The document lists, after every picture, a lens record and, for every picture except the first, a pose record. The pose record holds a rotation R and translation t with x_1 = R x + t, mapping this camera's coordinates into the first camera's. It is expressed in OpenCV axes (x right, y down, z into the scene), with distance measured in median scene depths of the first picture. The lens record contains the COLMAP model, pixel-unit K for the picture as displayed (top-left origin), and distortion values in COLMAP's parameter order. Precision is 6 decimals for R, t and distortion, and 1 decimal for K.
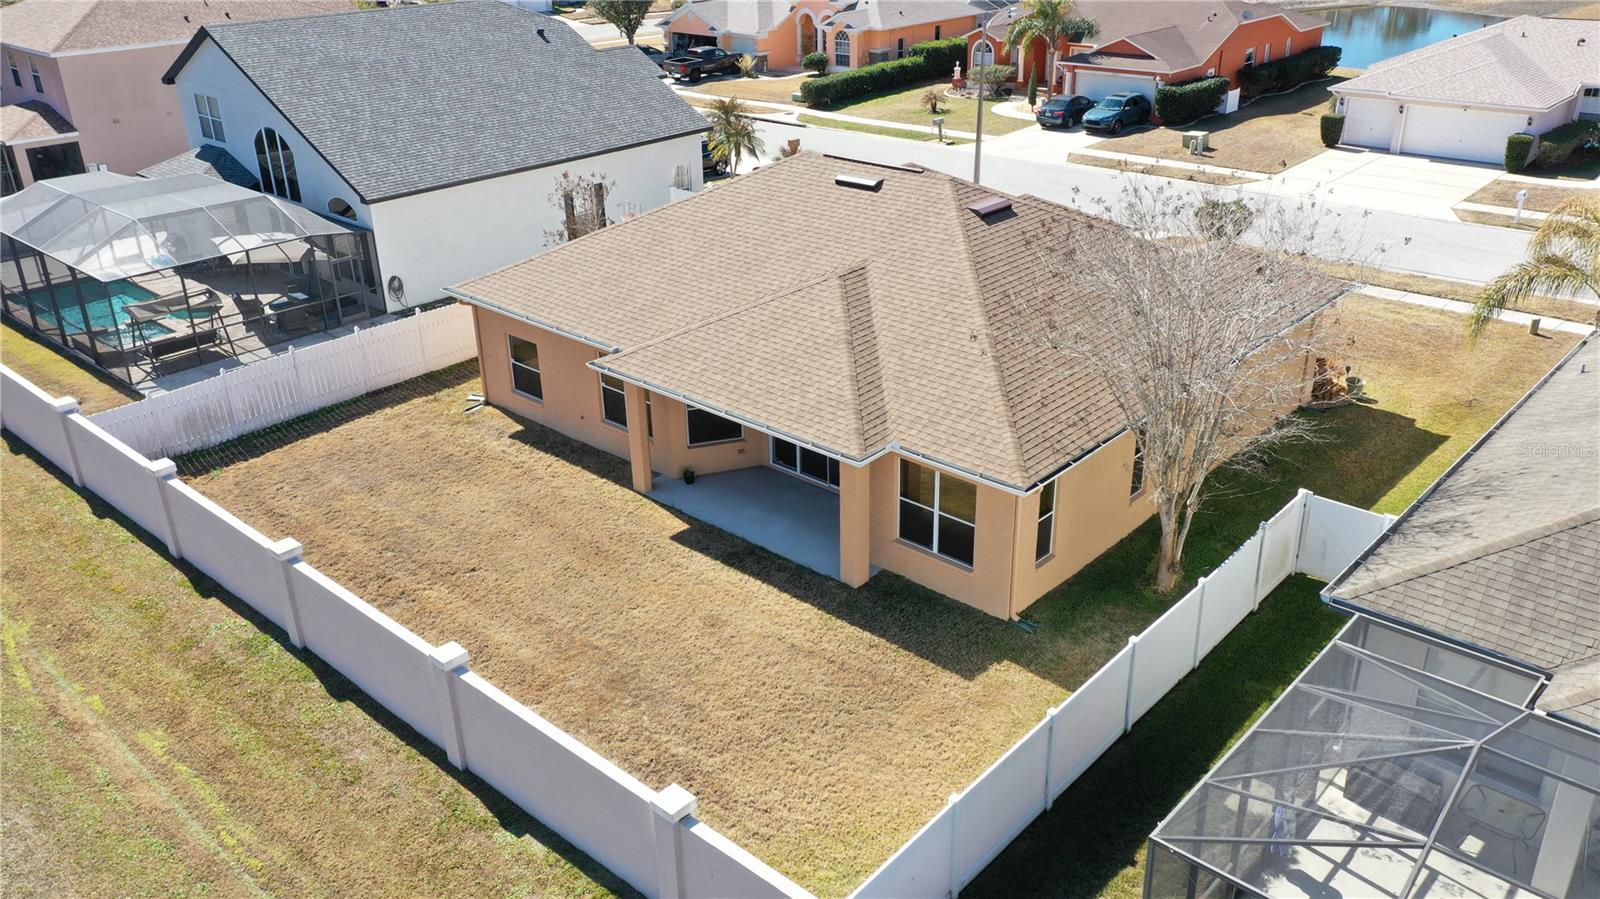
lens RADIAL K [[1267.1, 0, 804.8], [0, 1267.1, 452.0], [0, 0, 1]] dist [0.017544, 0.001702]
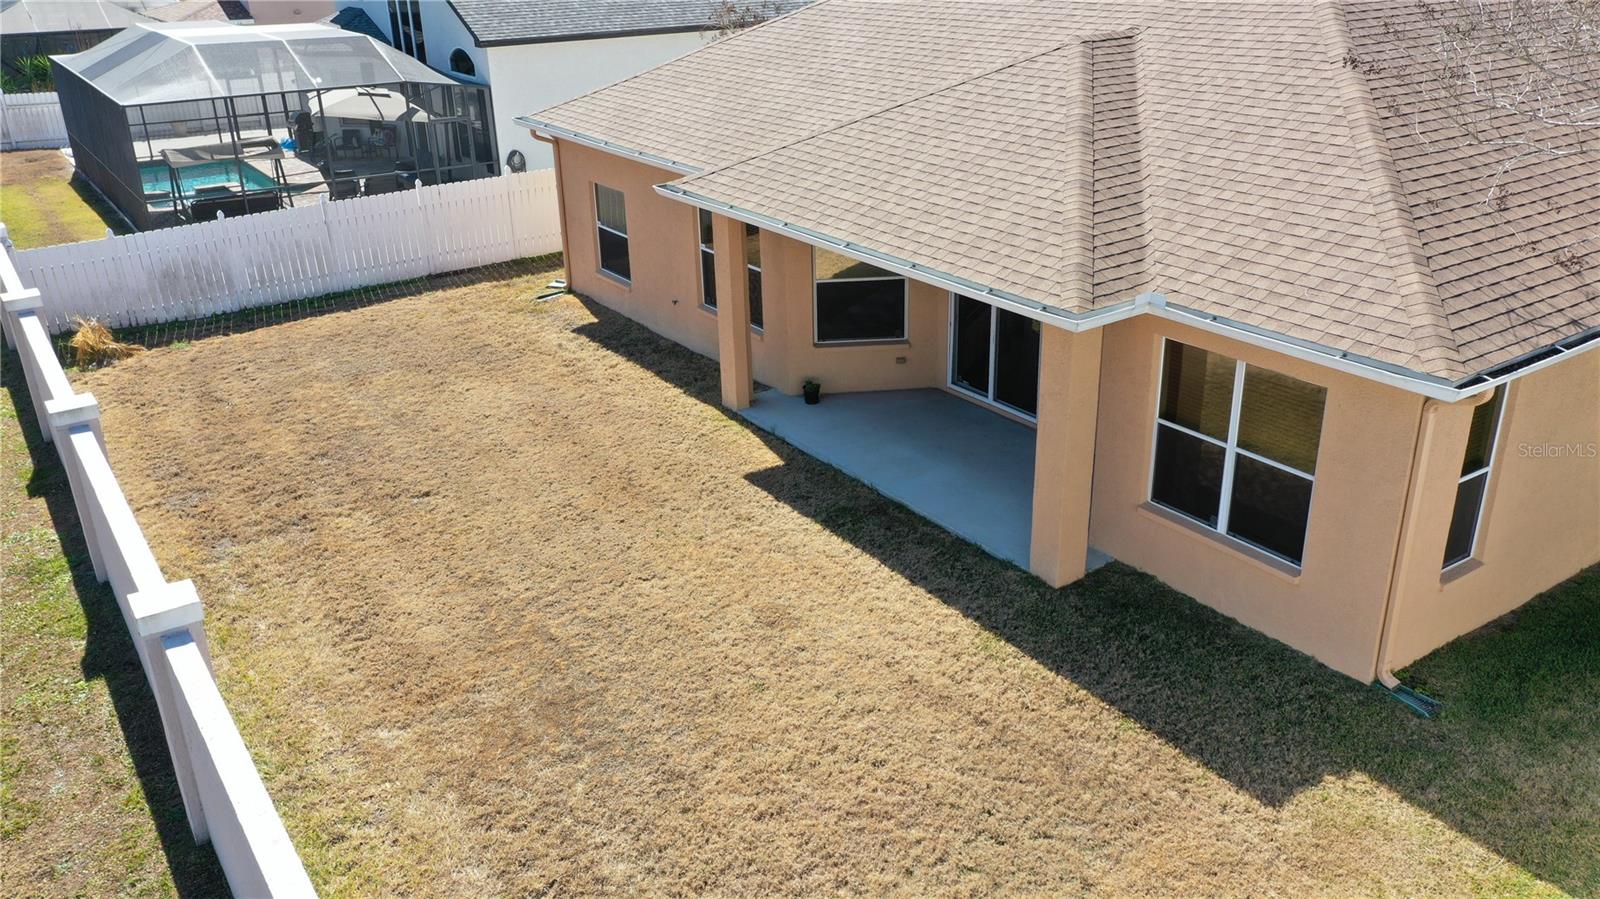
lens RADIAL K [[1267.1, 0, 804.8], [0, 1267.1, 452.0], [0, 0, 1]] dist [0.017544, 0.001702]
pose [[0.973734, 0.085454, -0.211046, 0.045271], [-0.092029, 0.995524, -0.021512, 0.073409], [0.208264, 0.040369, 0.977239, 0.470014]]
